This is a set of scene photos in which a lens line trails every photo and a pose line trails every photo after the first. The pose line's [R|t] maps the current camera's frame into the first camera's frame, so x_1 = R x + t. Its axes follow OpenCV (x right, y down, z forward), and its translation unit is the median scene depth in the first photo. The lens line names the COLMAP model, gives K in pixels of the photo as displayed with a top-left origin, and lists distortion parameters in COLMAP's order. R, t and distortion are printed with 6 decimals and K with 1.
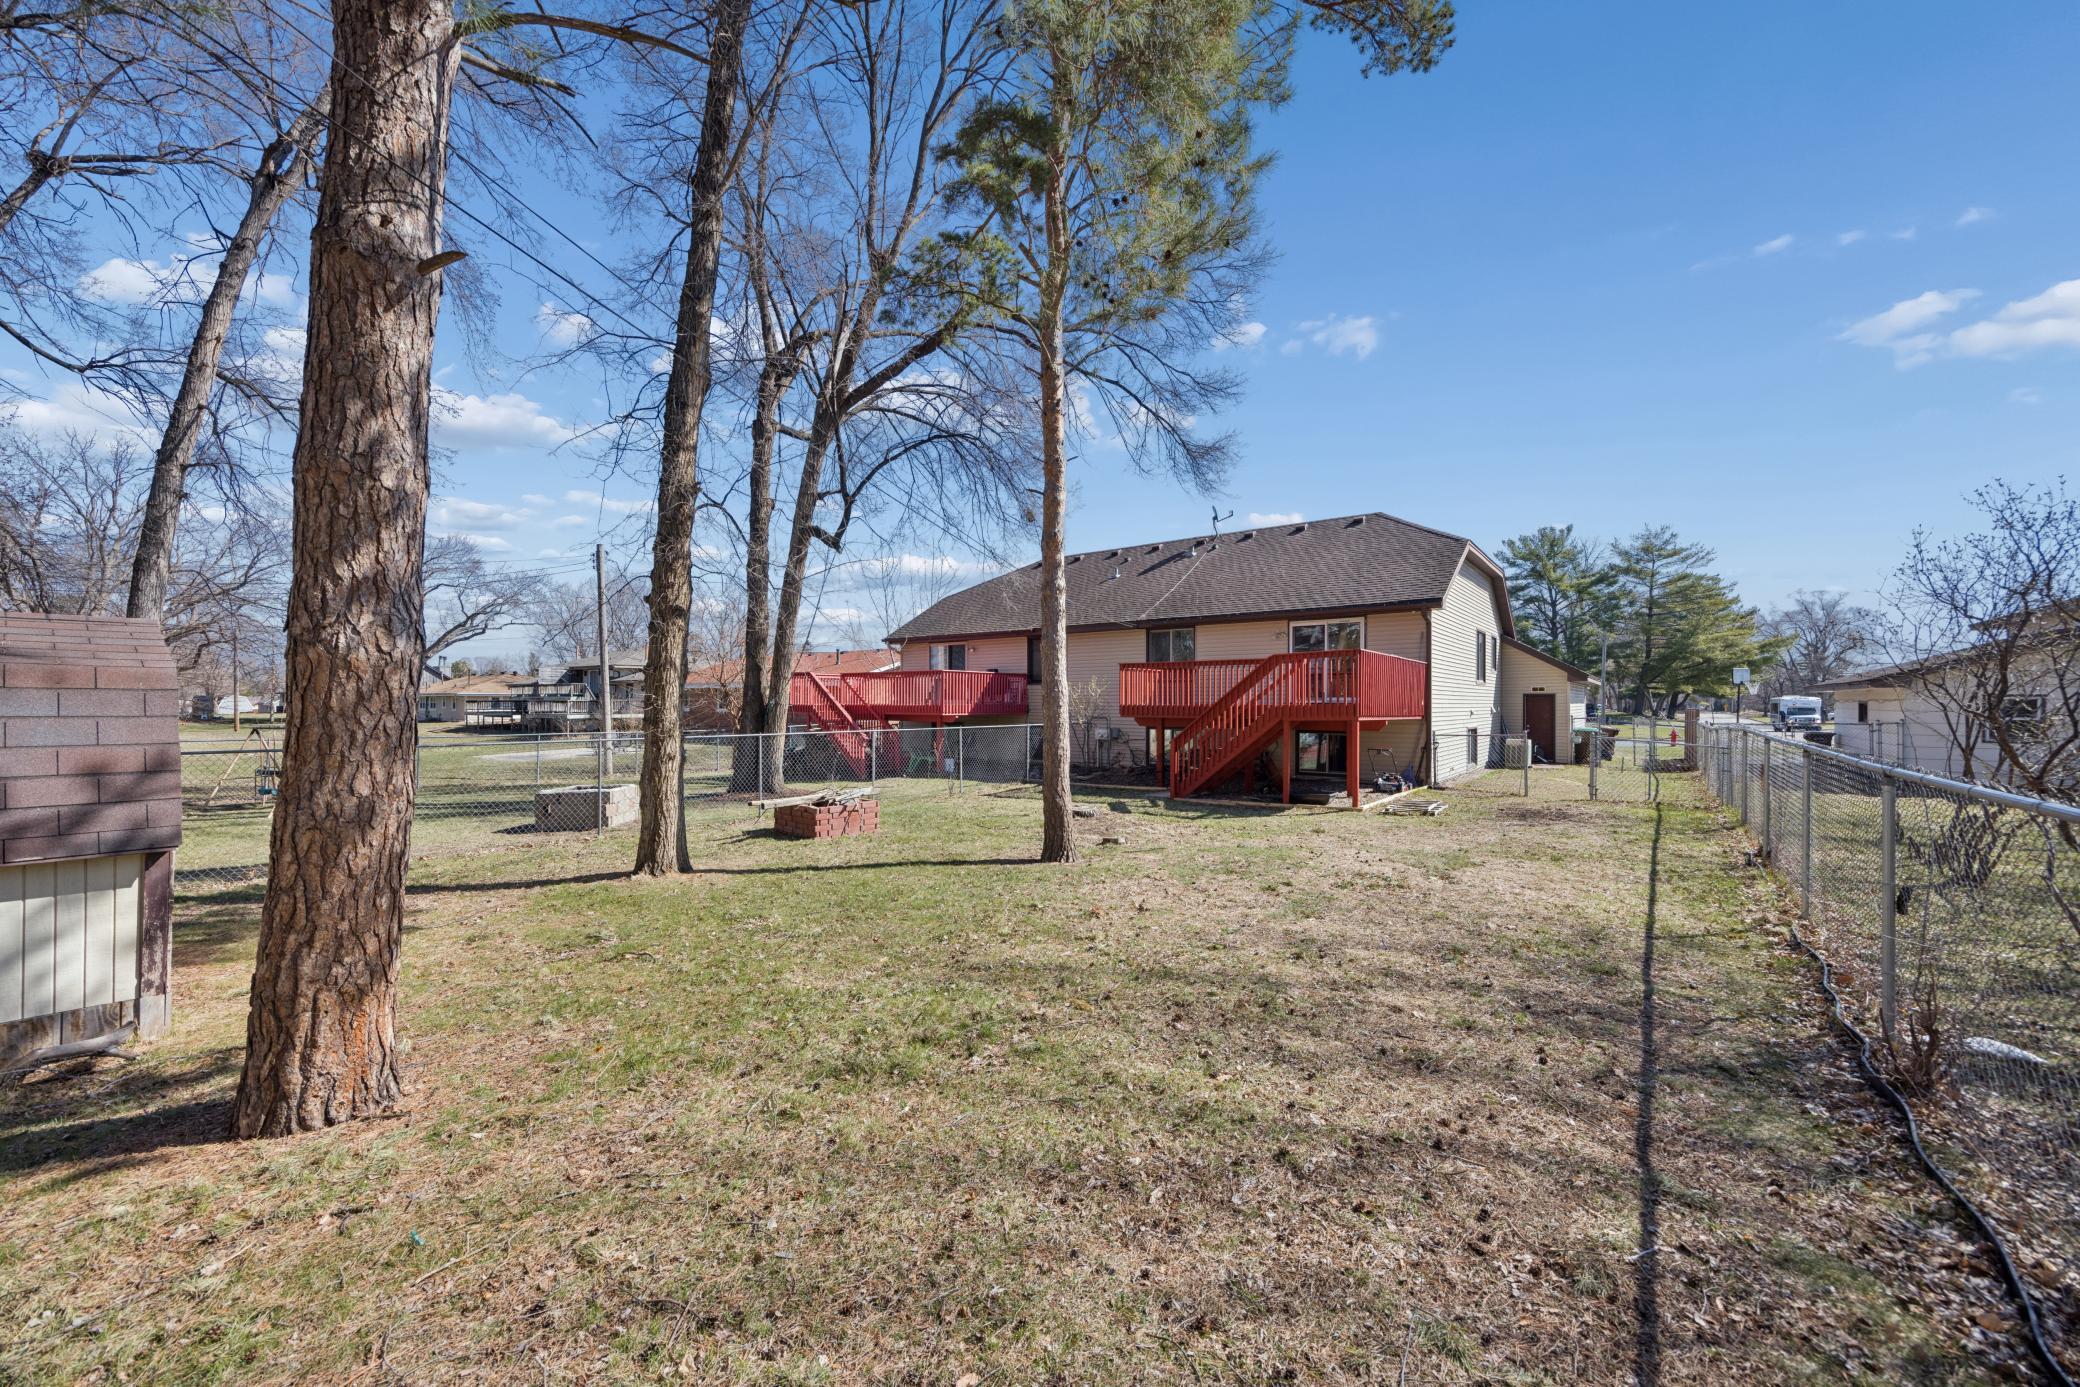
lens RADIAL K [[794.6, 0, 1045.1], [0, 794.6, 699.7], [0, 0, 1]] dist [-0.001570, -0.000166]
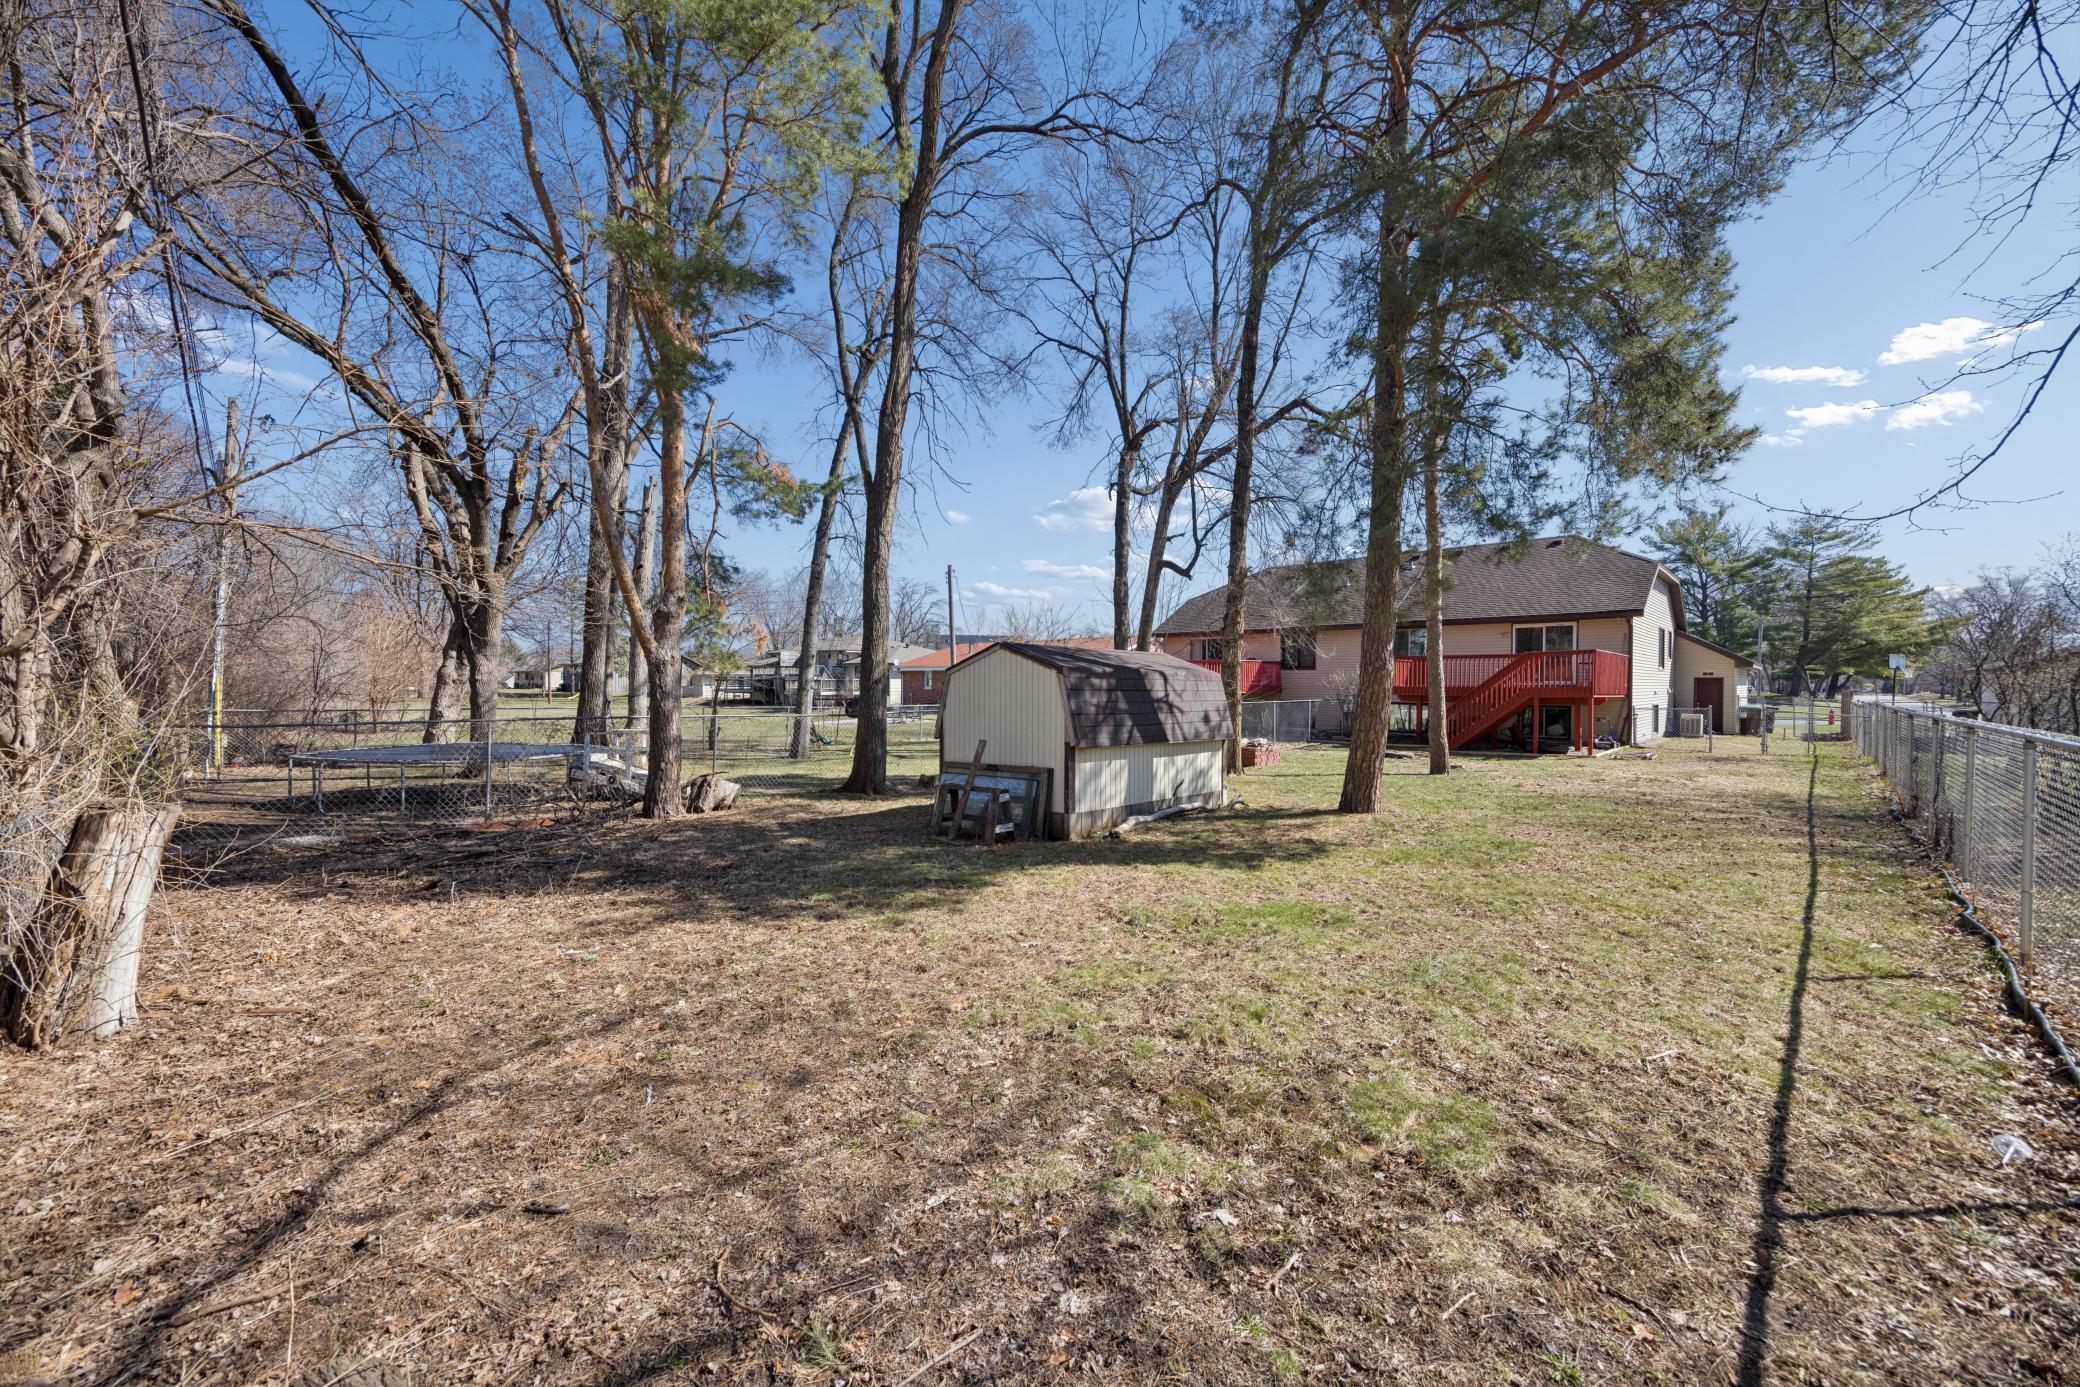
lens RADIAL K [[794.6, 0, 1036.9], [0, 794.6, 686.5], [0, 0, 1]] dist [-0.001570, -0.000166]
pose [[0.992894, 0.003003, -0.118961, -0.172883], [-0.001815, 0.999947, 0.010087, -0.002688], [0.118985, -0.009799, 0.992848, -0.224358]]
